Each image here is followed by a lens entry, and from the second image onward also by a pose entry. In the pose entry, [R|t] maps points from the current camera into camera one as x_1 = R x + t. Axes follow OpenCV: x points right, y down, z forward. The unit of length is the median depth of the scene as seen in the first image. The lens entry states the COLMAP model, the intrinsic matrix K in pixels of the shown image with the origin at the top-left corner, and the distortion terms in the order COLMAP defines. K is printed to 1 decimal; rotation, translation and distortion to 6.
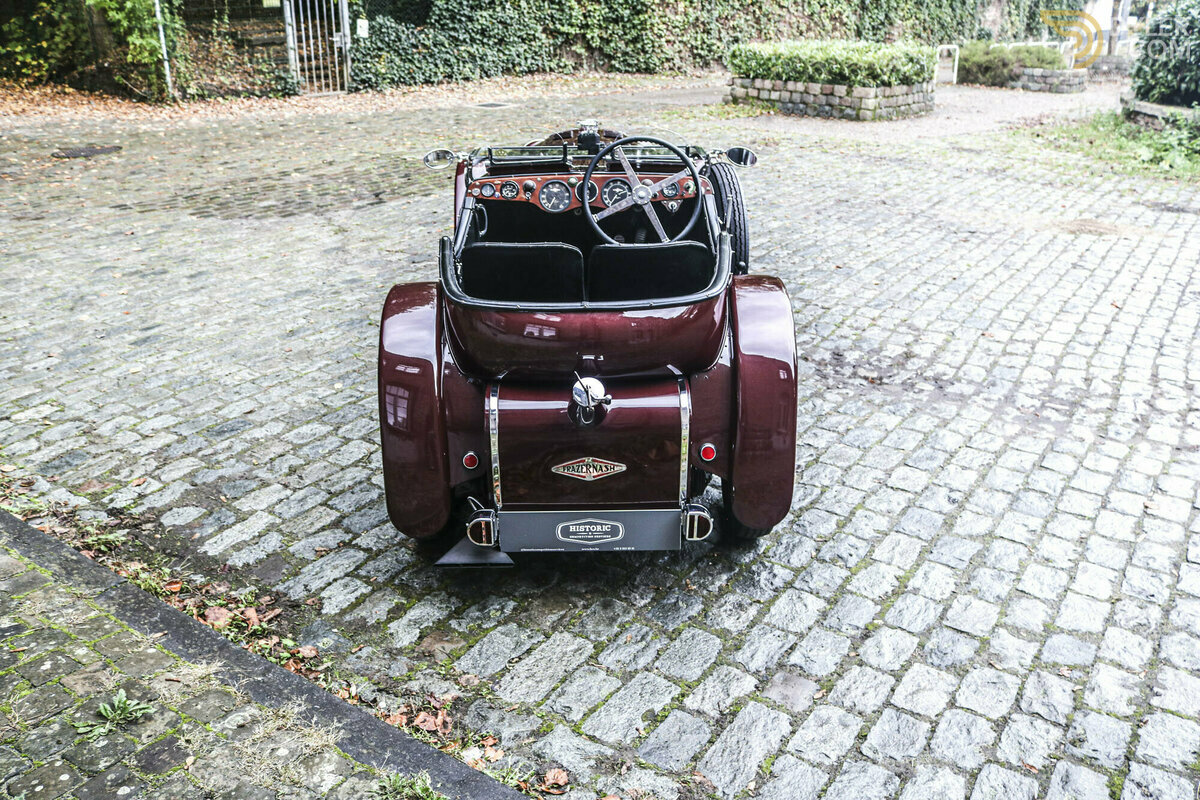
lens RADIAL K [[1024.1, 0, 600.0], [0, 1024.1, 400.0], [0, 0, 1]] dist [-0.150396, 0.127494]
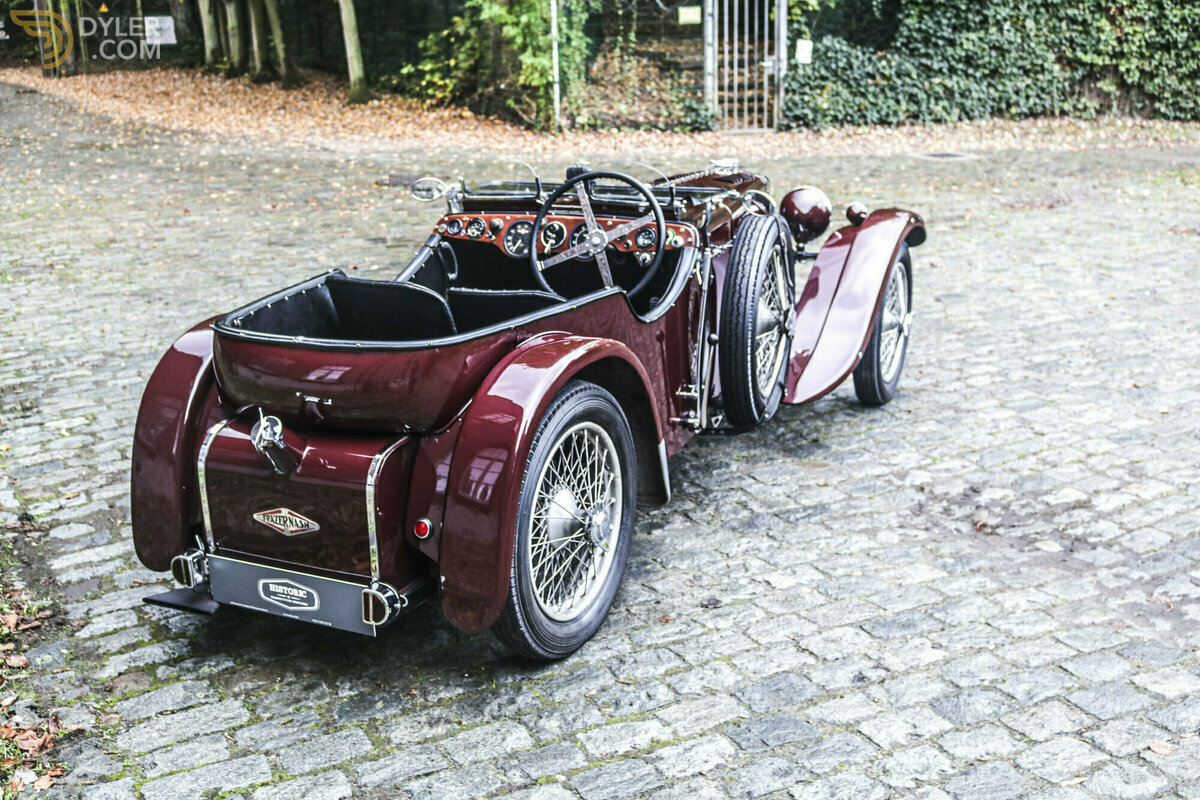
lens RADIAL K [[1374.8, 0, 600.0], [0, 1374.8, 400.0], [0, 0, 1]] dist [-0.126520, 0.179266]
pose [[0.889962, 0.110363, -0.442478, 0.124465], [-0.157359, 0.984999, -0.070822, 0.000592], [0.428025, 0.132657, 0.893978, 0.005842]]
